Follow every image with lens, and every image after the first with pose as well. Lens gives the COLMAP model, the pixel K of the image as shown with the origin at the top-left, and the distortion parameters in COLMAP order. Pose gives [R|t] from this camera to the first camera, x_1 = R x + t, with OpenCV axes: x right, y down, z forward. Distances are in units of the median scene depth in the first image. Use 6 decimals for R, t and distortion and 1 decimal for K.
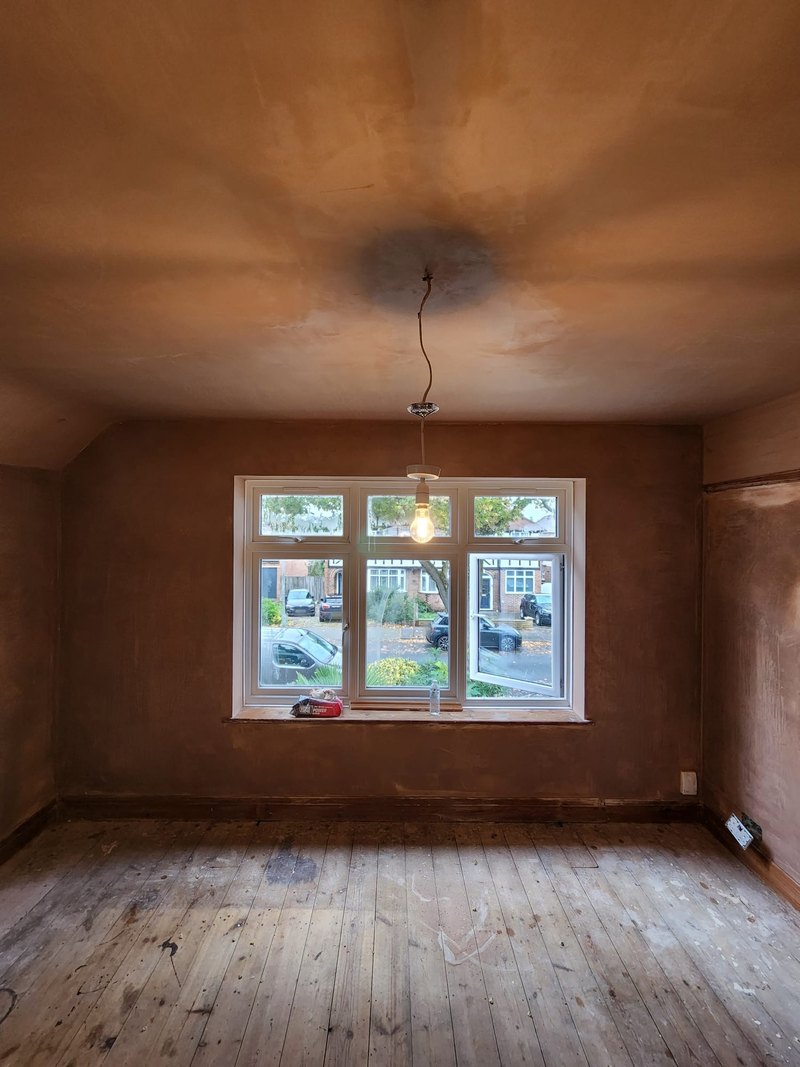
lens RADIAL K [[439.0, 0, 396.3], [0, 439.0, 532.1], [0, 0, 1]] dist [-0.002742, 0.000592]
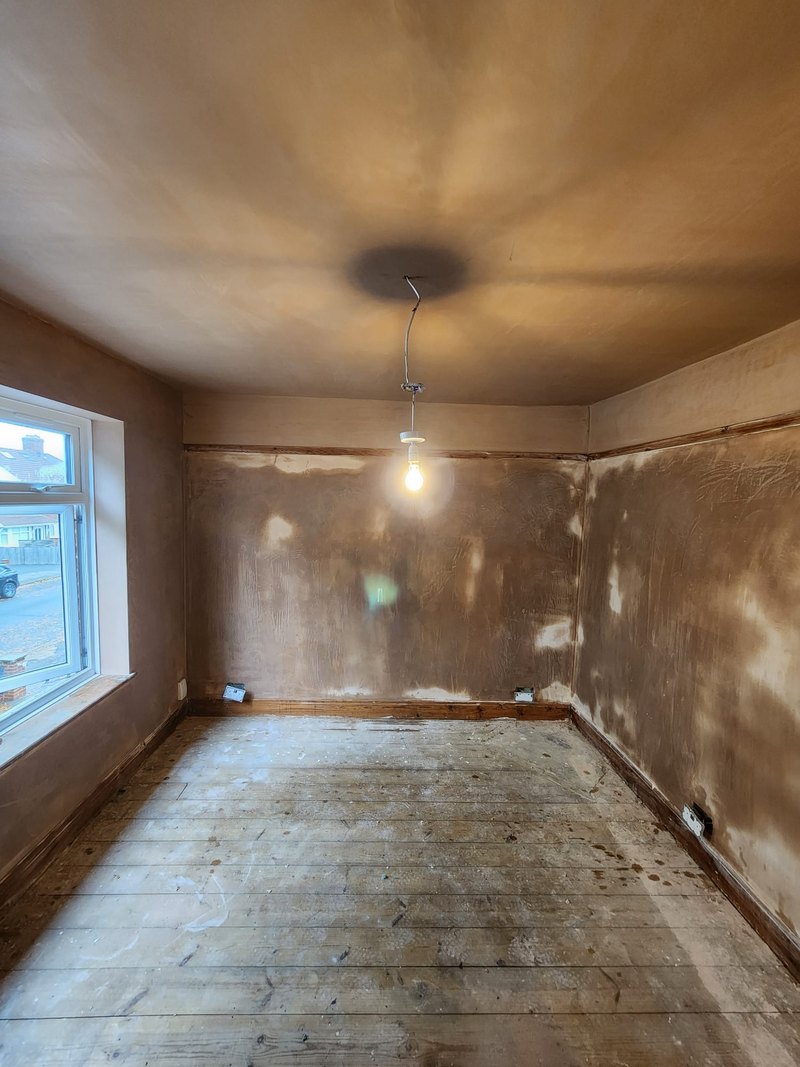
lens RADIAL K [[439.0, 0, 395.1], [0, 439.0, 535.3], [0, 0, 1]] dist [-0.002742, 0.000592]
pose [[-0.024359, -0.090592, 0.995590, -0.633099], [-0.029060, 0.995529, 0.089876, 0.019983], [-0.999281, -0.026743, -0.026883, 0.539380]]
